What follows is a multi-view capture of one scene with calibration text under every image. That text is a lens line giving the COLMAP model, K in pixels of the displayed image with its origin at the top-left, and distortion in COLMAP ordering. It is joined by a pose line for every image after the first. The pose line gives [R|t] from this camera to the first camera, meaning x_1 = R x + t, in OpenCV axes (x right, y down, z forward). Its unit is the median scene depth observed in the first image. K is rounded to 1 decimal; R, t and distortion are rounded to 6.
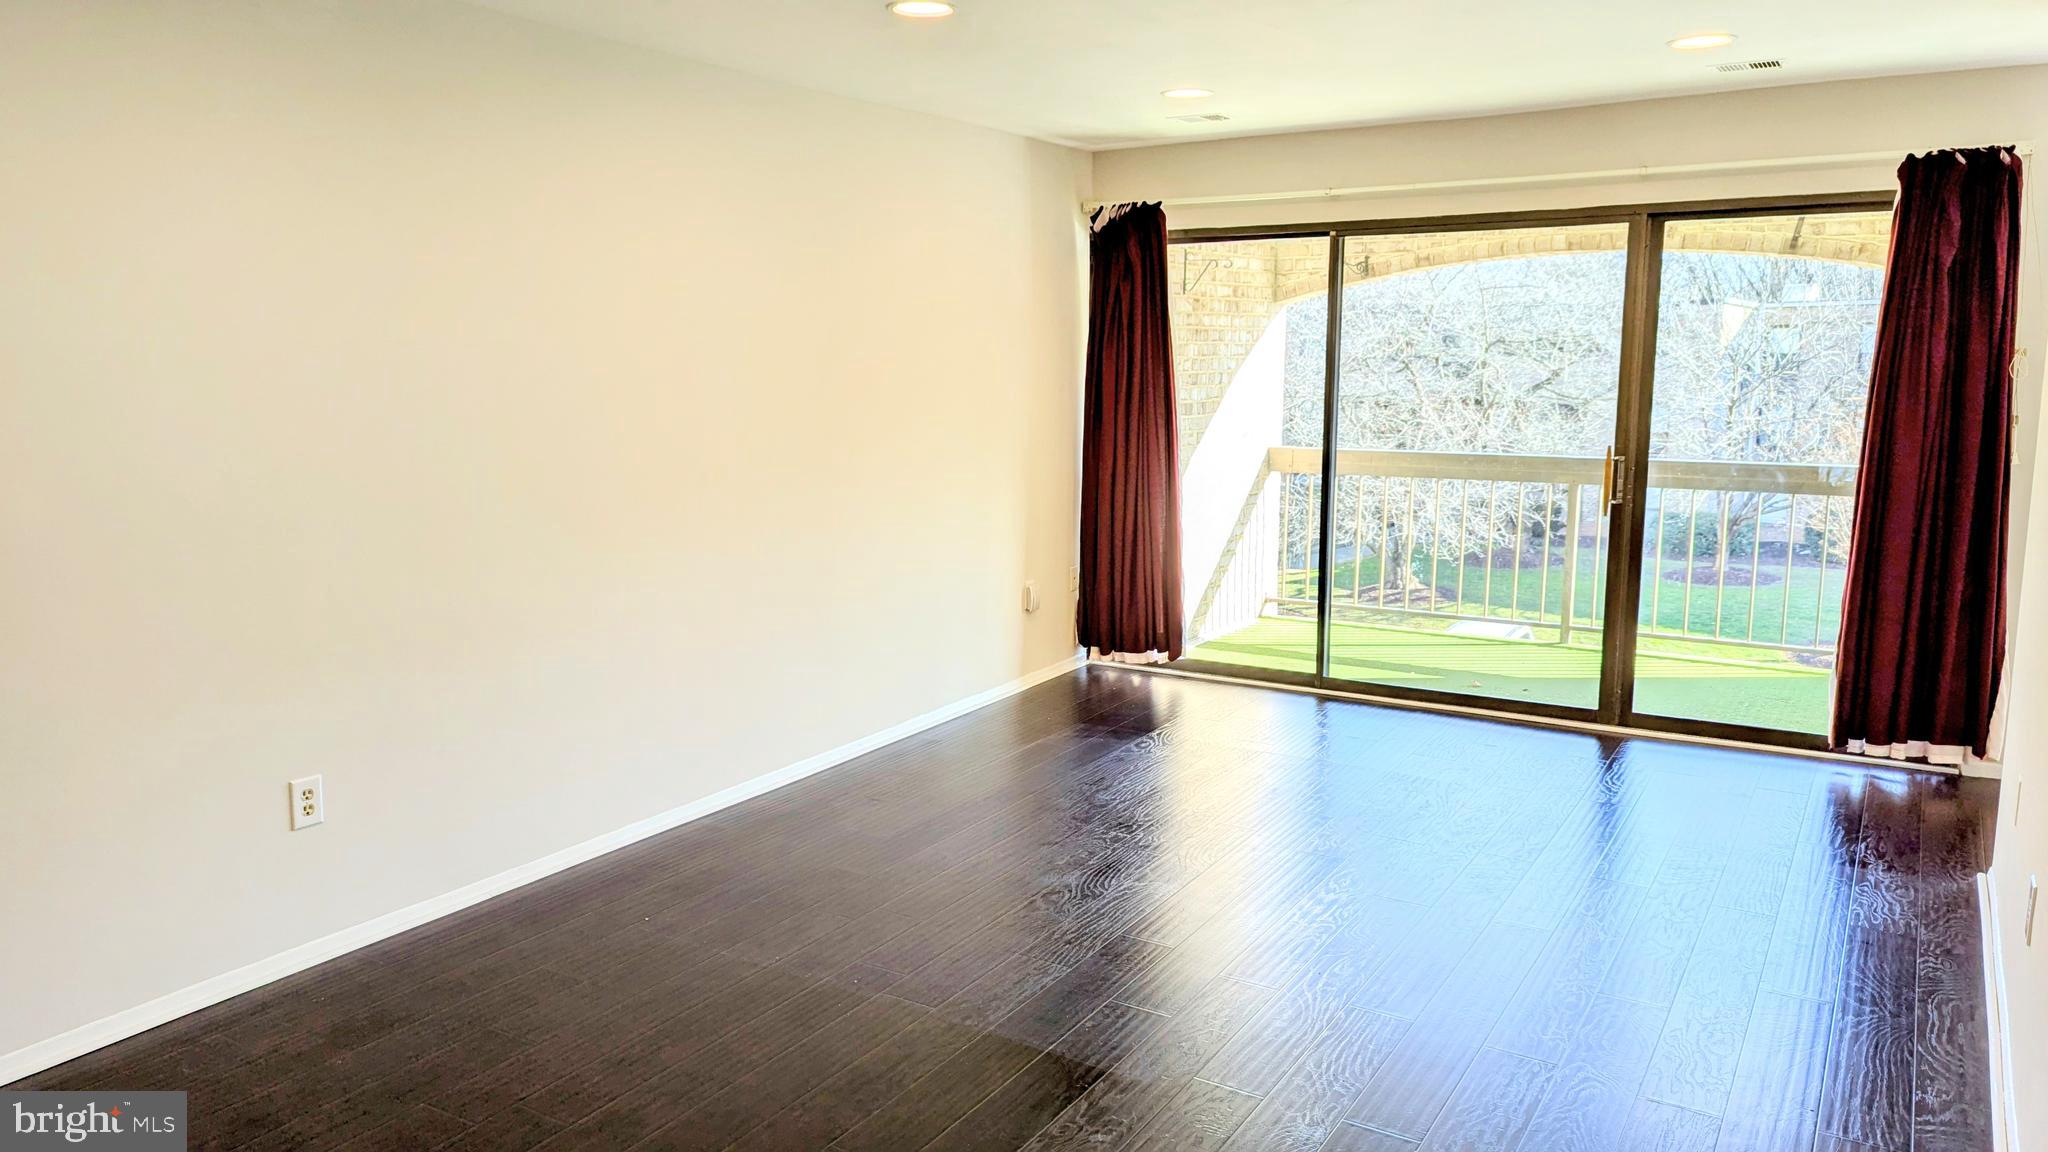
lens RADIAL K [[1462.4, 0, 1021.2], [0, 1462.4, 581.8], [0, 0, 1]] dist [0.072171, -0.063031]
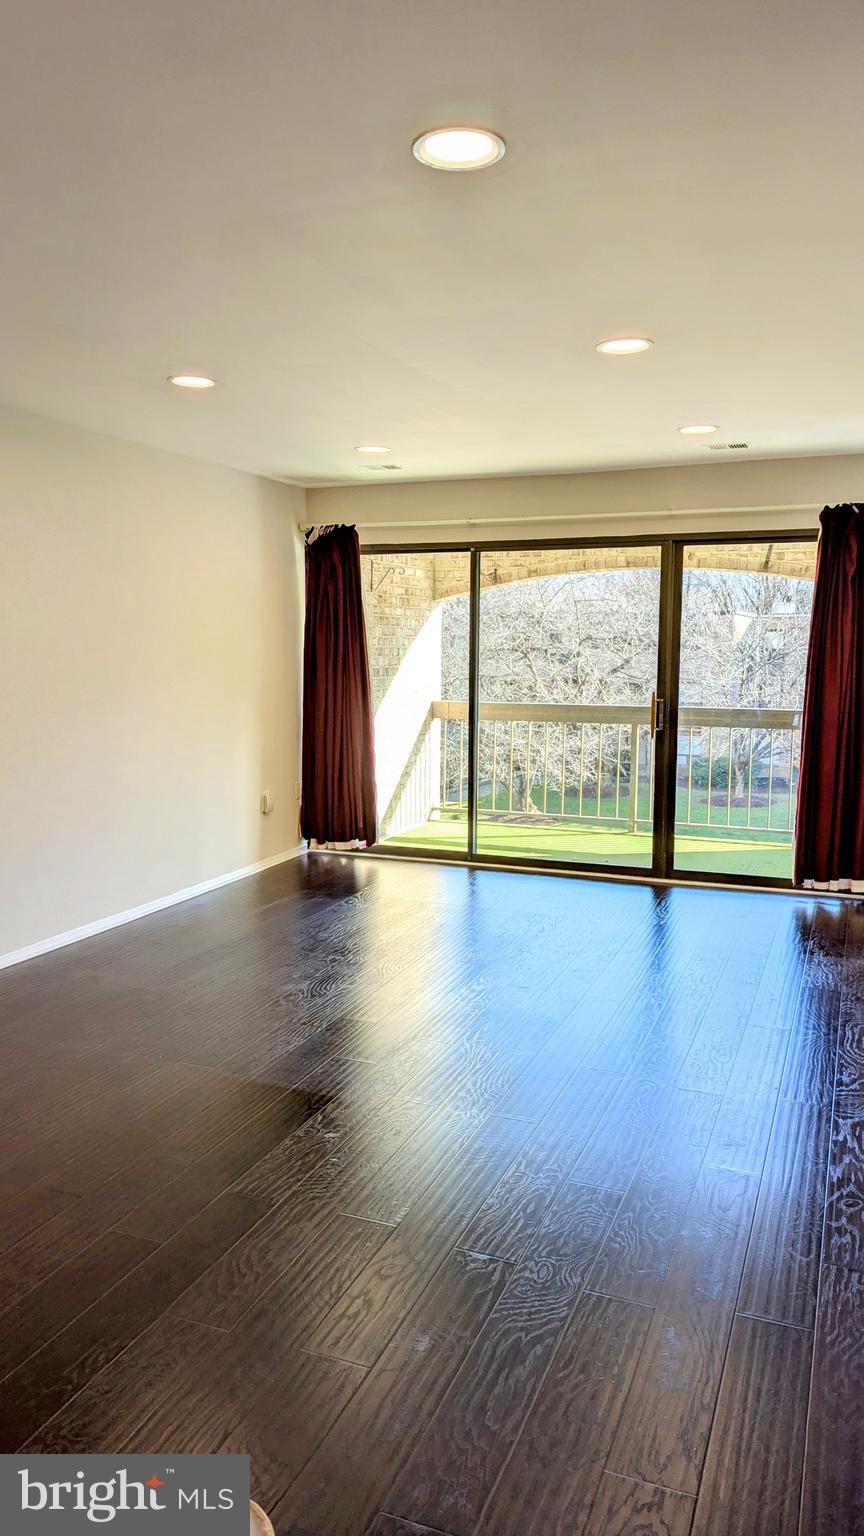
lens RADIAL K [[1096.8, 0, 433.8], [0, 1096.8, 769.3], [0, 0, 1]] dist [0.072171, -0.063031]
pose [[0.985588, -0.012175, 0.168722, -0.014640], [0.019652, 0.998894, -0.042712, 0.029941], [-0.168015, 0.045412, 0.984738, -0.066304]]
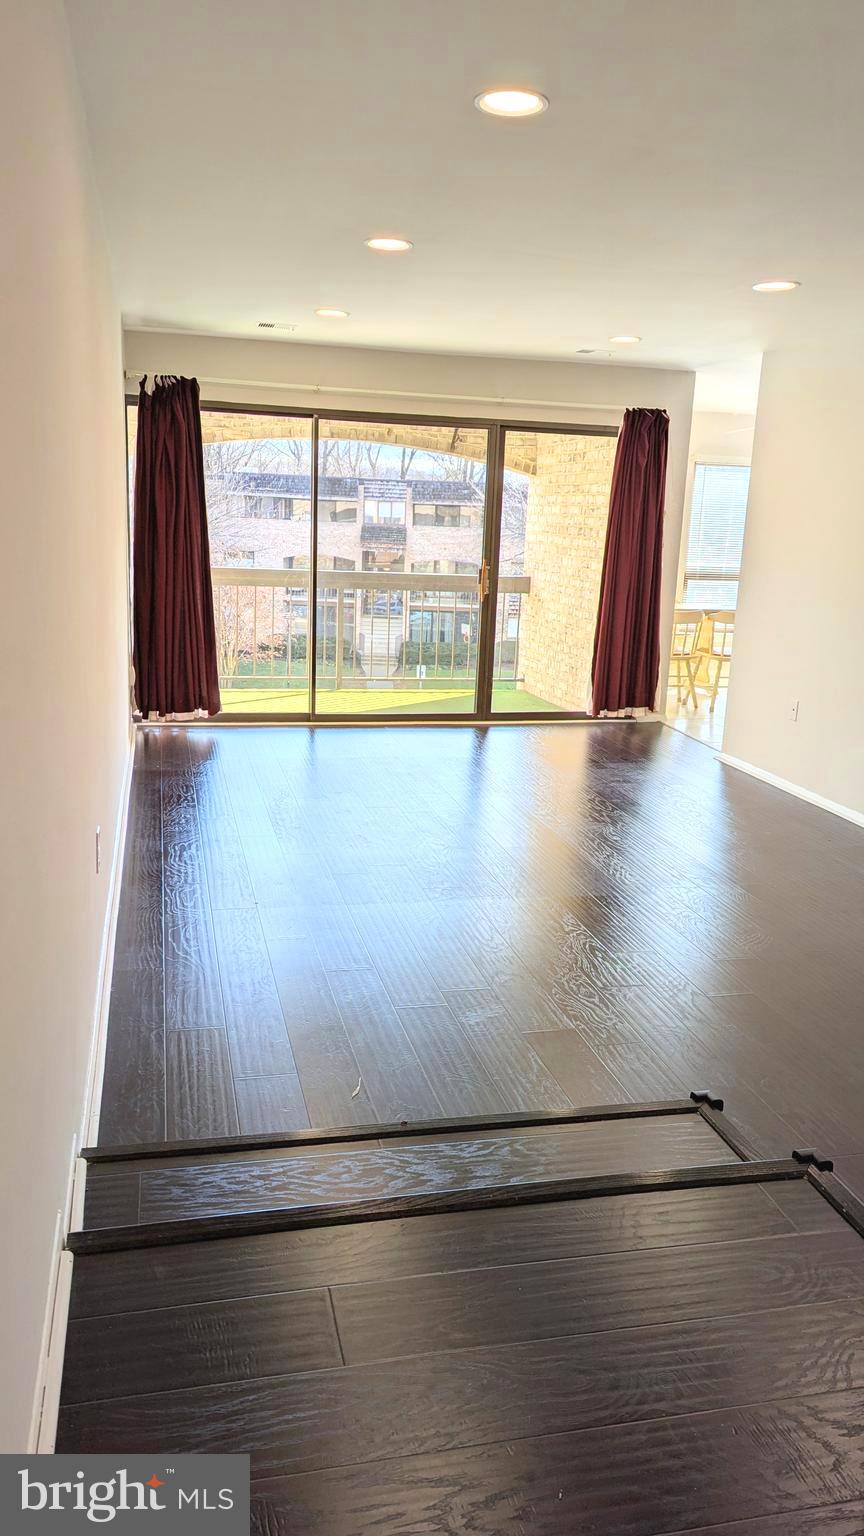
lens RADIAL K [[1096.8, 0, 426.8], [0, 1096.8, 766.6], [0, 0, 1]] dist [0.072171, -0.063031]
pose [[0.702388, -0.128014, 0.700189, -0.575822], [0.073462, 0.991479, 0.107577, 0.005356], [-0.707994, -0.024124, 0.705807, 0.122112]]
